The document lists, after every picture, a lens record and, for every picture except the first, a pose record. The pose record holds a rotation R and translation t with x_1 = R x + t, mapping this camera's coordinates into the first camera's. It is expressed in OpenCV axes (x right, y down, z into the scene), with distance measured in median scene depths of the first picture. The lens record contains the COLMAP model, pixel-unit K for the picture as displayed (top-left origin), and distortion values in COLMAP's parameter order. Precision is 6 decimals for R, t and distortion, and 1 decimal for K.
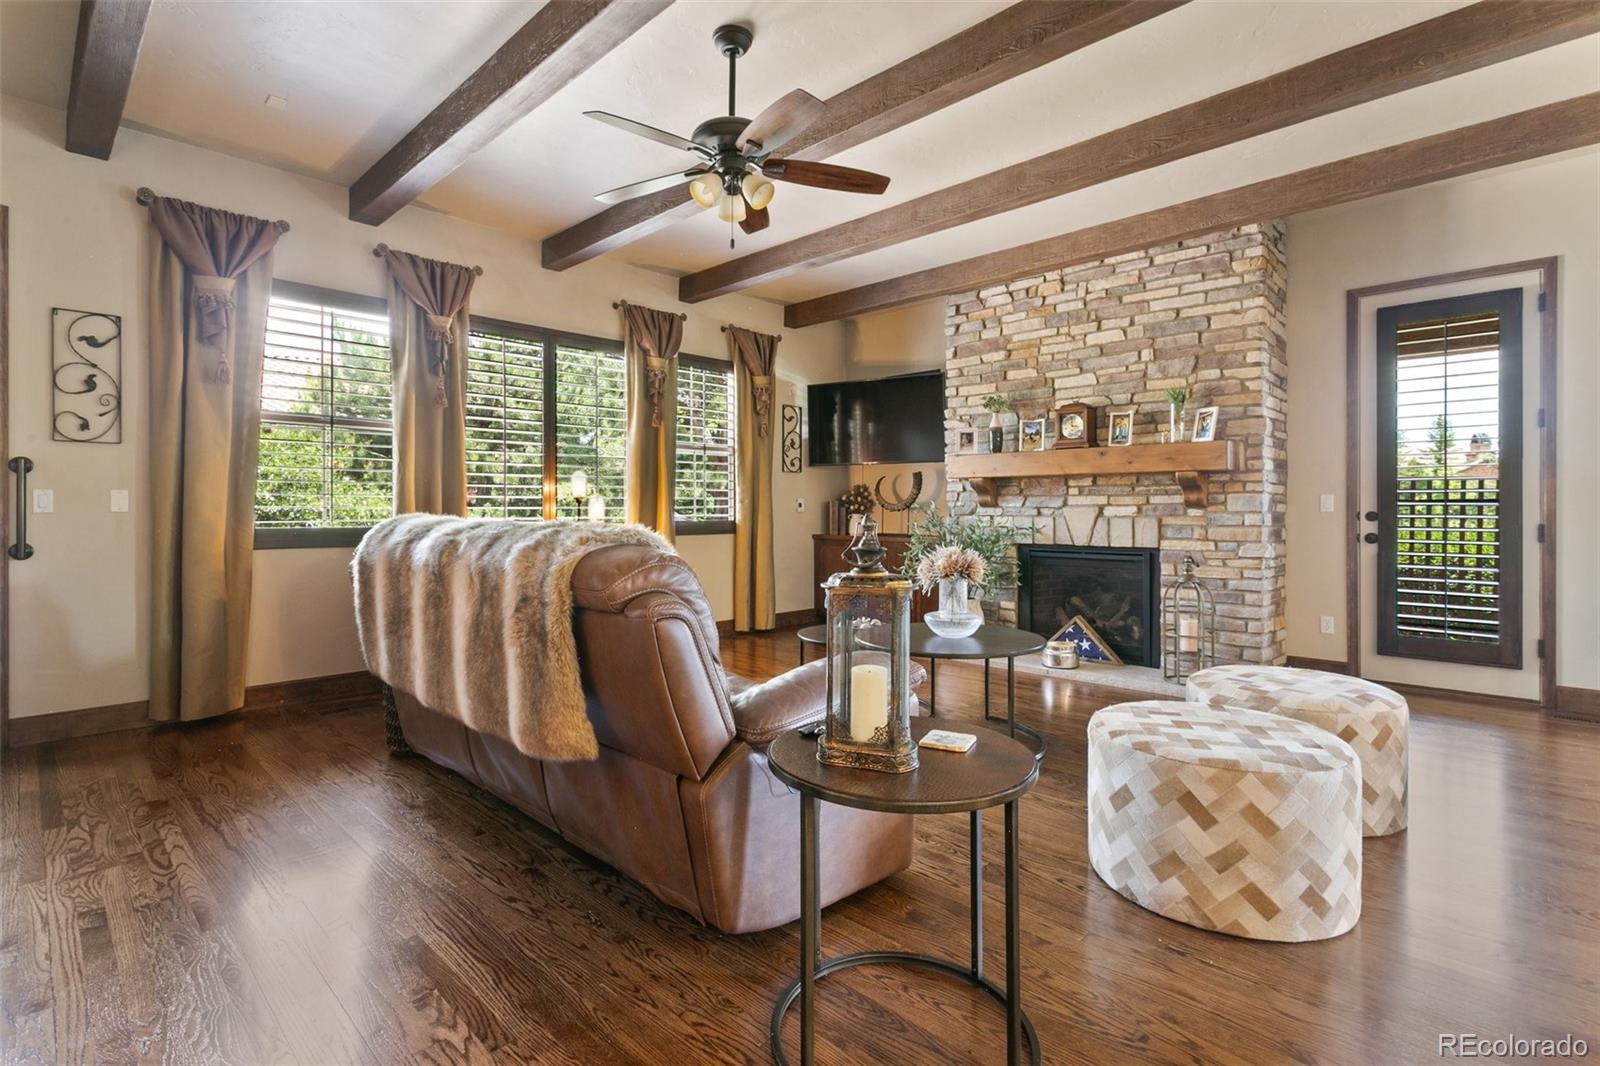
lens RADIAL K [[749.0, 0, 790.3], [0, 749.0, 520.6], [0, 0, 1]] dist [0.003573, 0.000456]
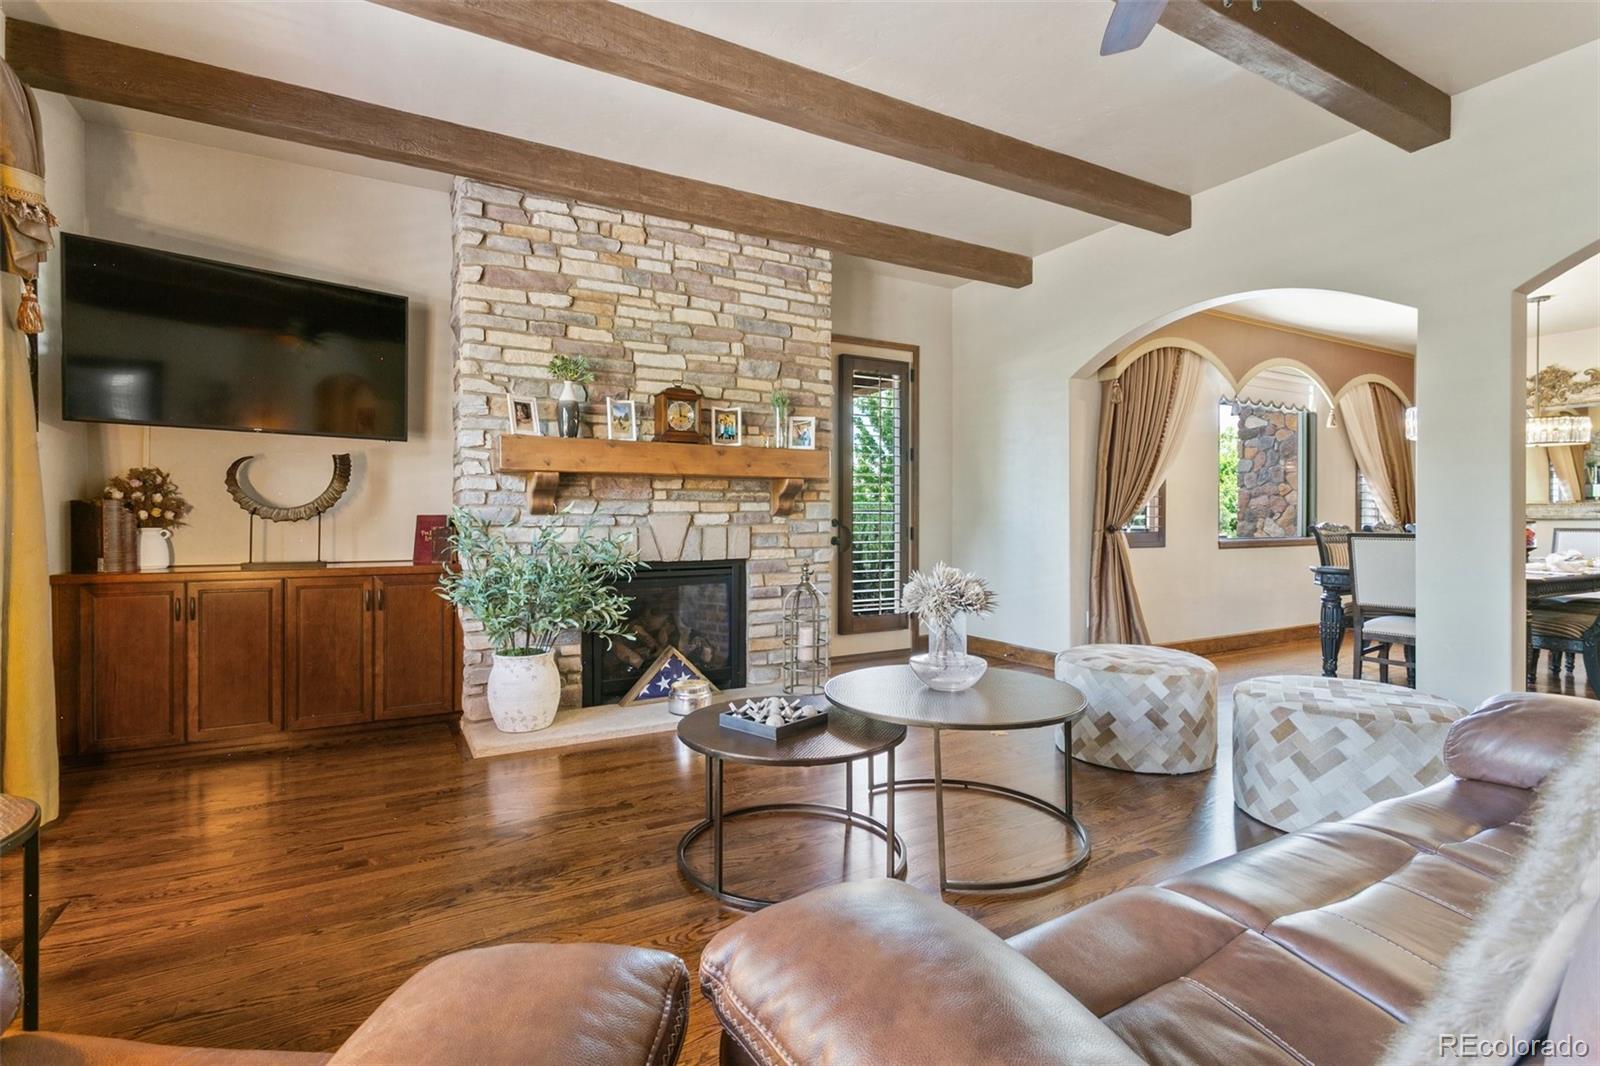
lens RADIAL K [[749.0, 0, 791.8], [0, 749.0, 523.2], [0, 0, 1]] dist [0.003573, 0.000456]
pose [[0.294674, -0.011795, 0.955525, -0.371442], [0.013278, 0.999878, 0.008248, -0.014038], [-0.955506, 0.010257, 0.294794, 0.645213]]
